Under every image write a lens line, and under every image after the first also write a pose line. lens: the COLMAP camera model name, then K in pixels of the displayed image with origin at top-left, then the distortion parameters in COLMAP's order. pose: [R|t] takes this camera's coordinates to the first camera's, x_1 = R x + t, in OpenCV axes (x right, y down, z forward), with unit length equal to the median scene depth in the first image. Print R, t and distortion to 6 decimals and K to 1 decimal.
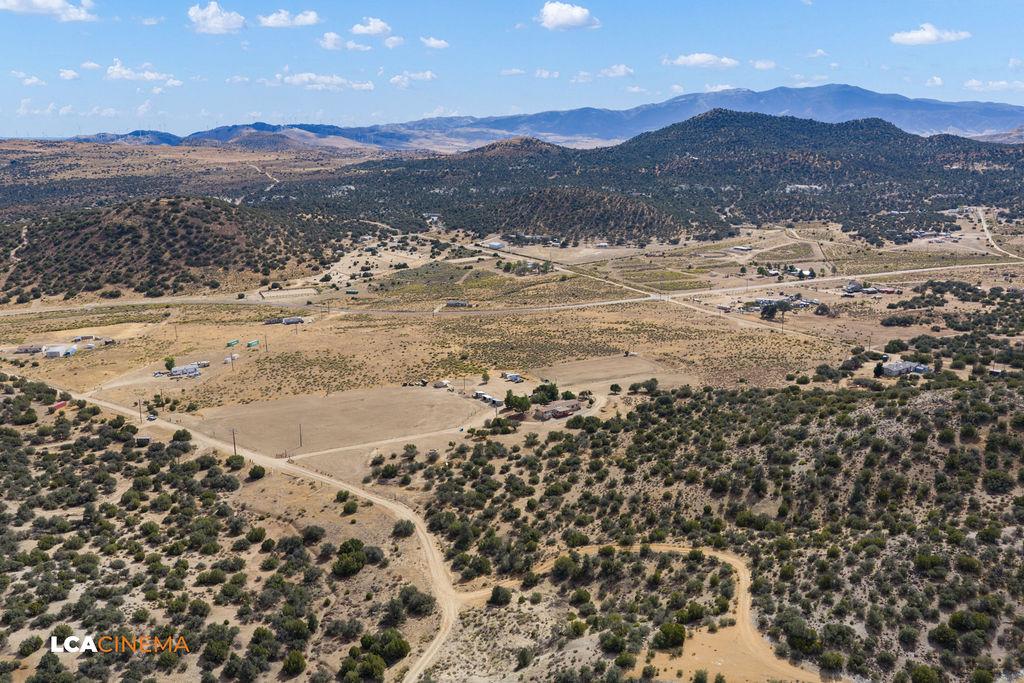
lens RADIAL K [[850.7, 0, 513.3], [0, 850.7, 345.3], [0, 0, 1]] dist [0.015473, -0.027664]
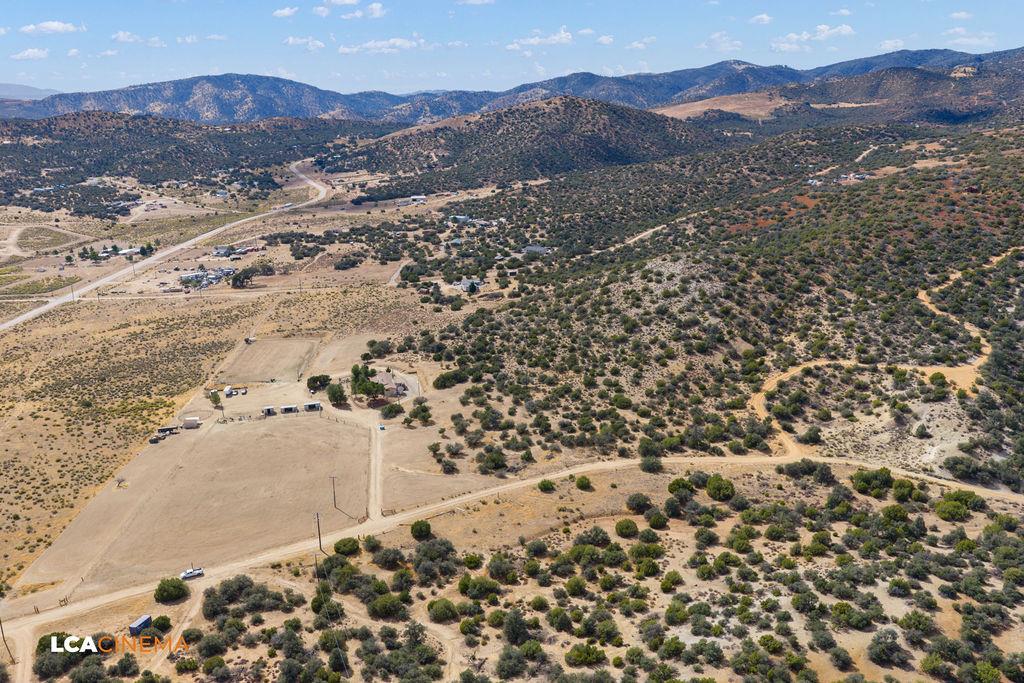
lens RADIAL K [[850.7, 0, 513.3], [0, 850.7, 345.3], [0, 0, 1]] dist [0.015473, -0.027664]
pose [[0.365447, -0.251800, 0.896128, -0.342507], [0.229313, 0.957400, 0.175501, -0.047578], [-0.902144, 0.141357, 0.407620, 0.216602]]
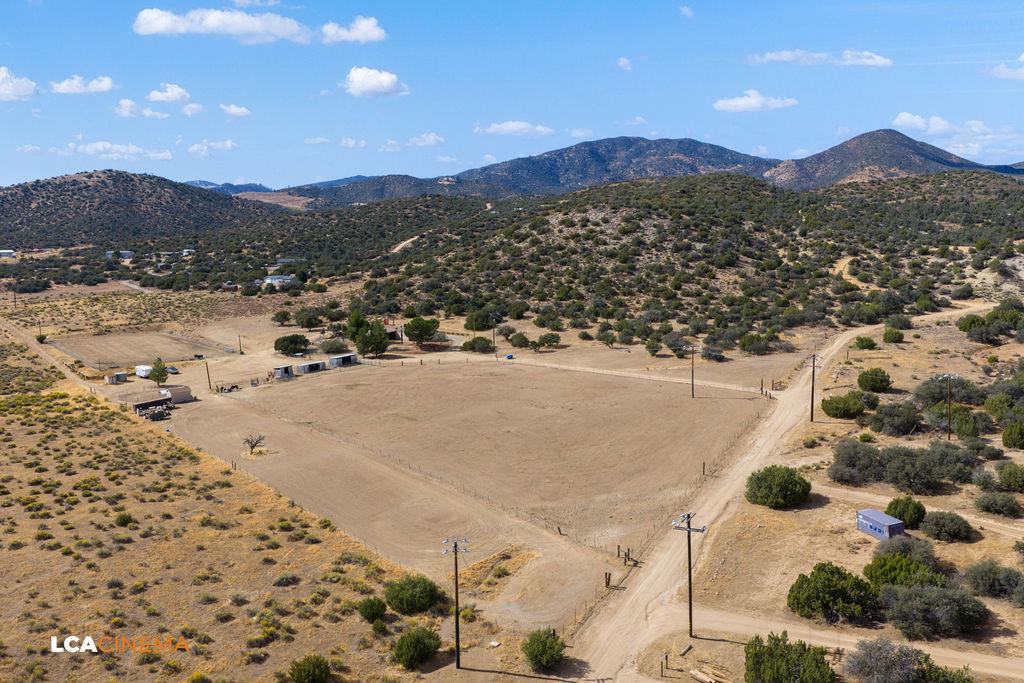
lens RADIAL K [[850.7, 0, 513.3], [0, 850.7, 345.3], [0, 0, 1]] dist [0.015473, -0.027664]
pose [[-0.241084, -0.122296, 0.962768, -0.276838], [0.244394, 0.952409, 0.182178, -0.007661], [-0.939229, 0.279215, -0.199722, 0.483875]]
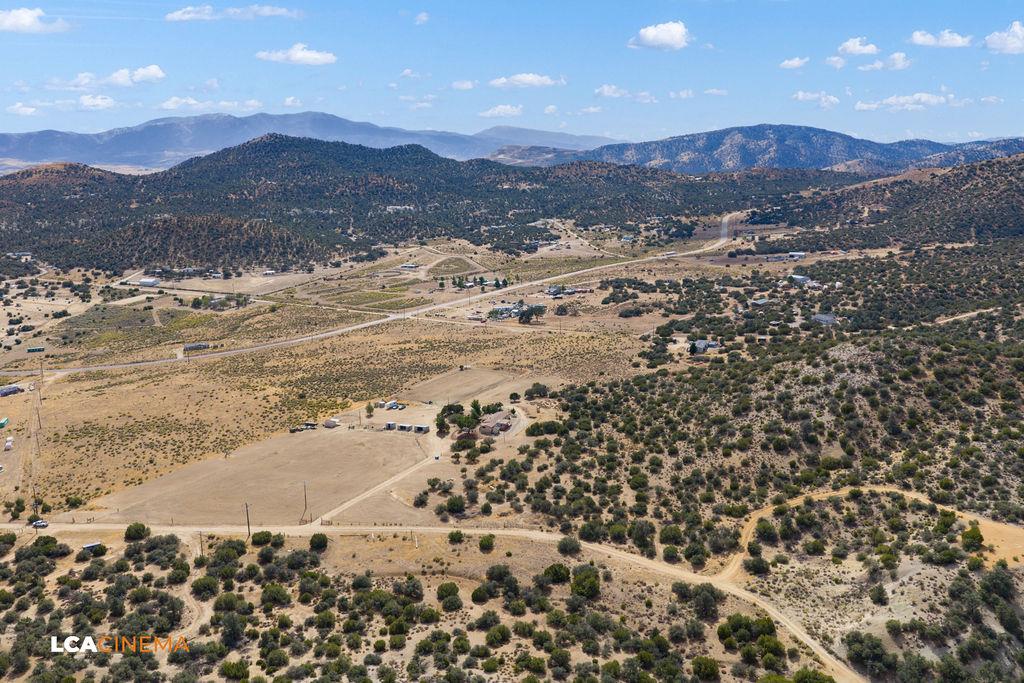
lens RADIAL K [[850.7, 0, 513.3], [0, 850.7, 345.3], [0, 0, 1]] dist [0.015473, -0.027664]
pose [[0.834939, -0.119752, 0.537156, -0.215004], [0.134717, 0.990818, 0.011490, -0.012158], [-0.533600, 0.062770, 0.843404, 0.053562]]
